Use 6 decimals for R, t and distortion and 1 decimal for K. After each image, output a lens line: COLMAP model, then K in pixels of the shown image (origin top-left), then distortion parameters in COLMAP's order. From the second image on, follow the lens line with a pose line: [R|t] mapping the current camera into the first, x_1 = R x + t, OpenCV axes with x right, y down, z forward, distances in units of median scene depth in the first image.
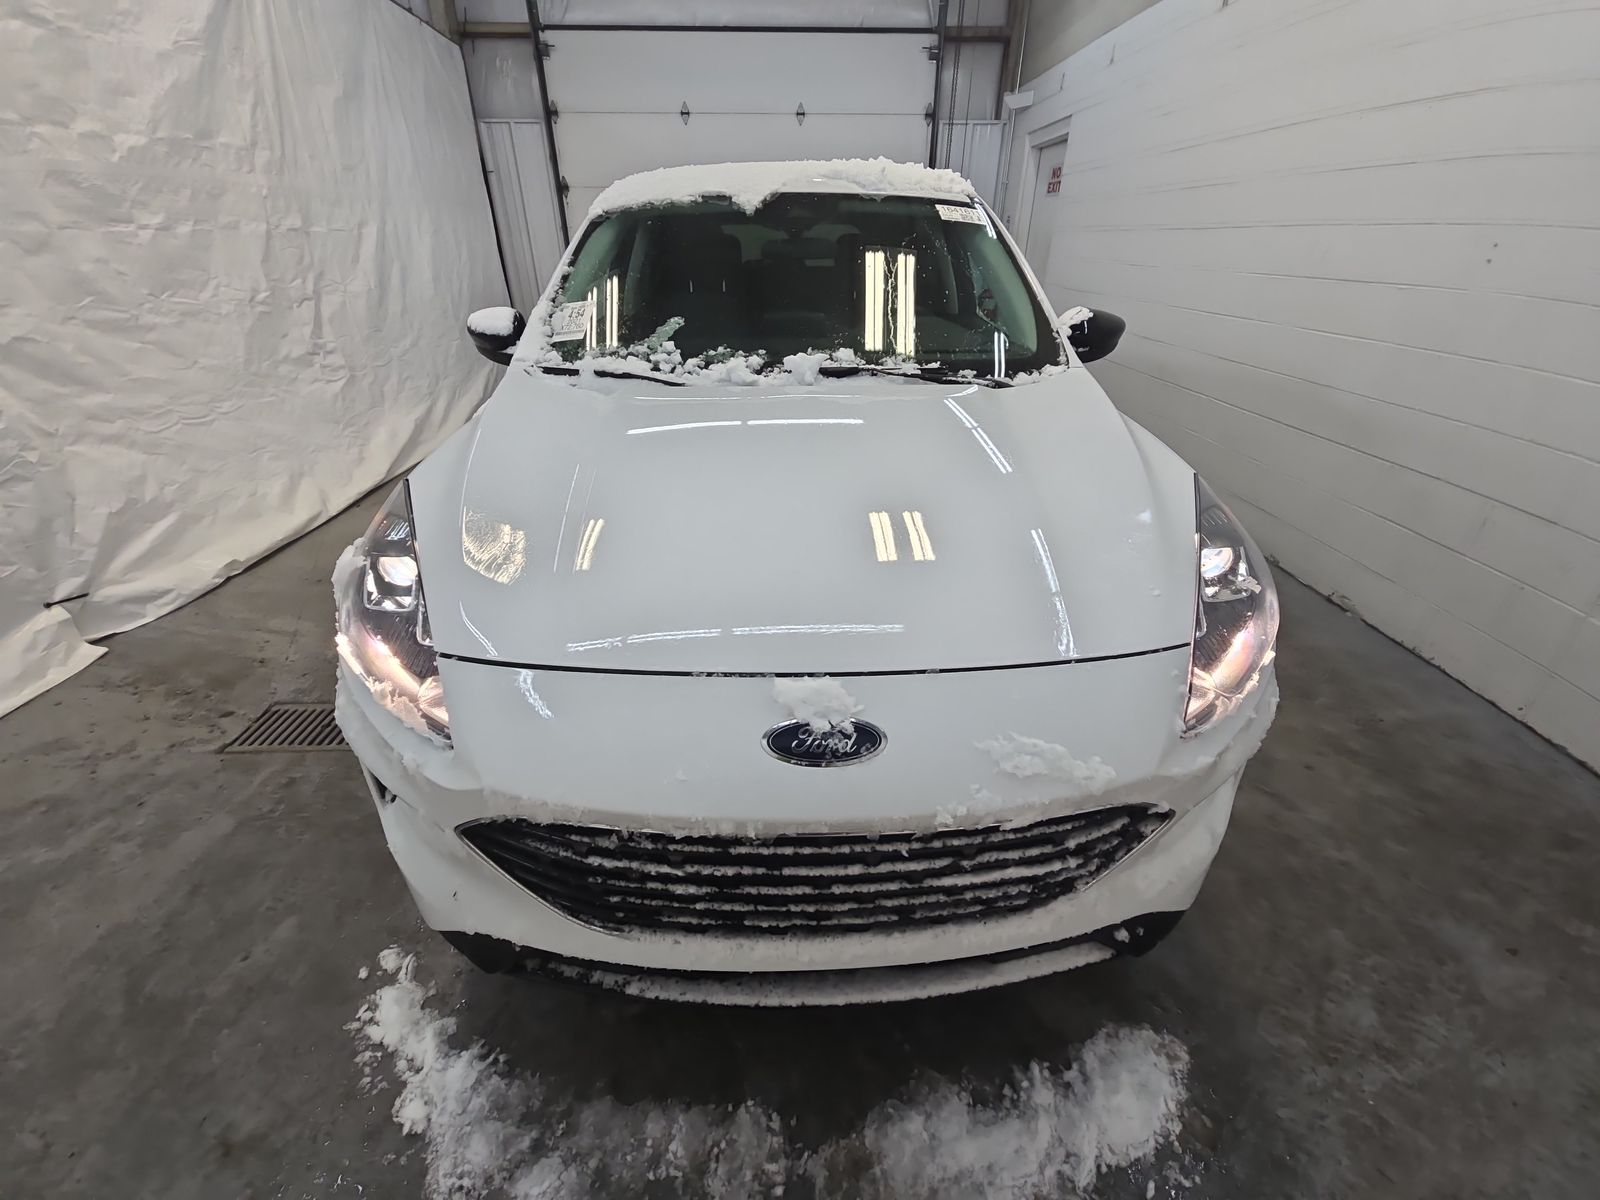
lens RADIAL K [[650.1, 0, 806.2], [0, 650.1, 595.5], [0, 0, 1]] dist [0.003875, -0.003276]
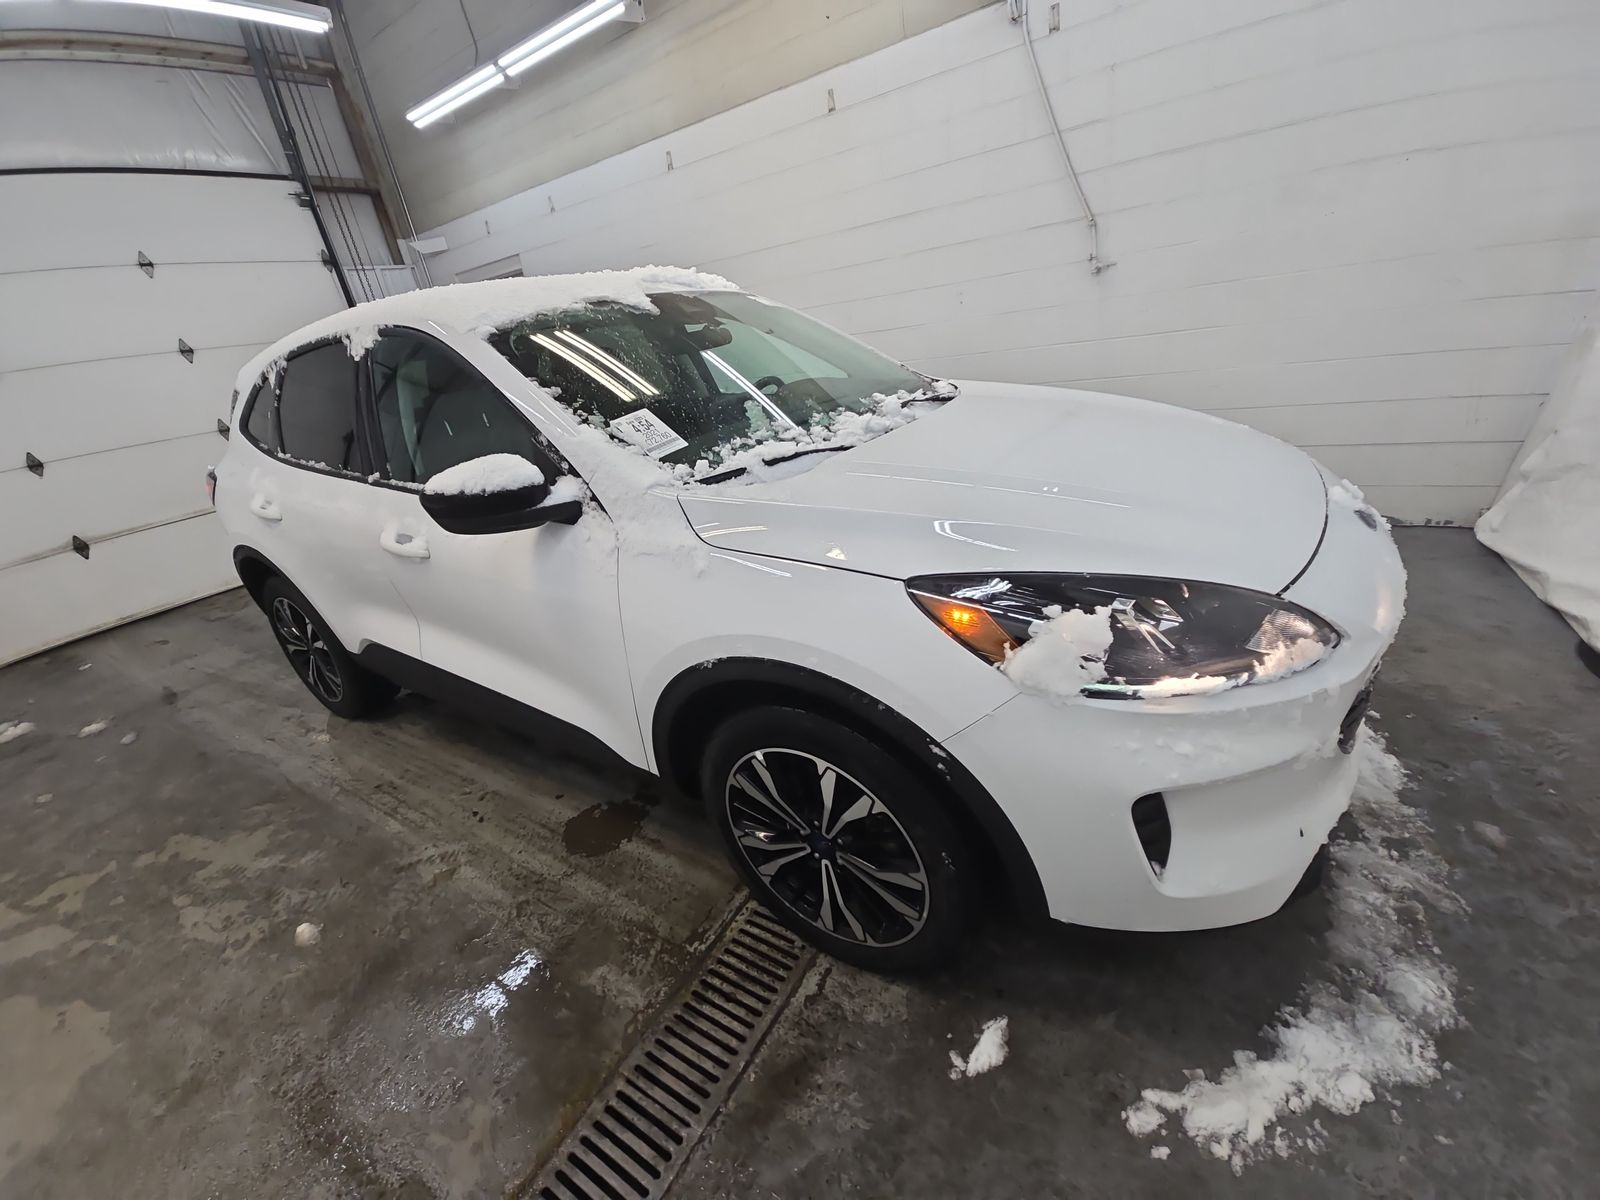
lens RADIAL K [[650.1, 0, 803.0], [0, 650.1, 601.5], [0, 0, 1]] dist [0.003875, -0.003276]
pose [[0.556722, -0.399248, 0.728465, -1.020473], [0.518987, 0.851890, 0.070262, -0.220202], [-0.648624, 0.338947, 0.681470, 0.431716]]
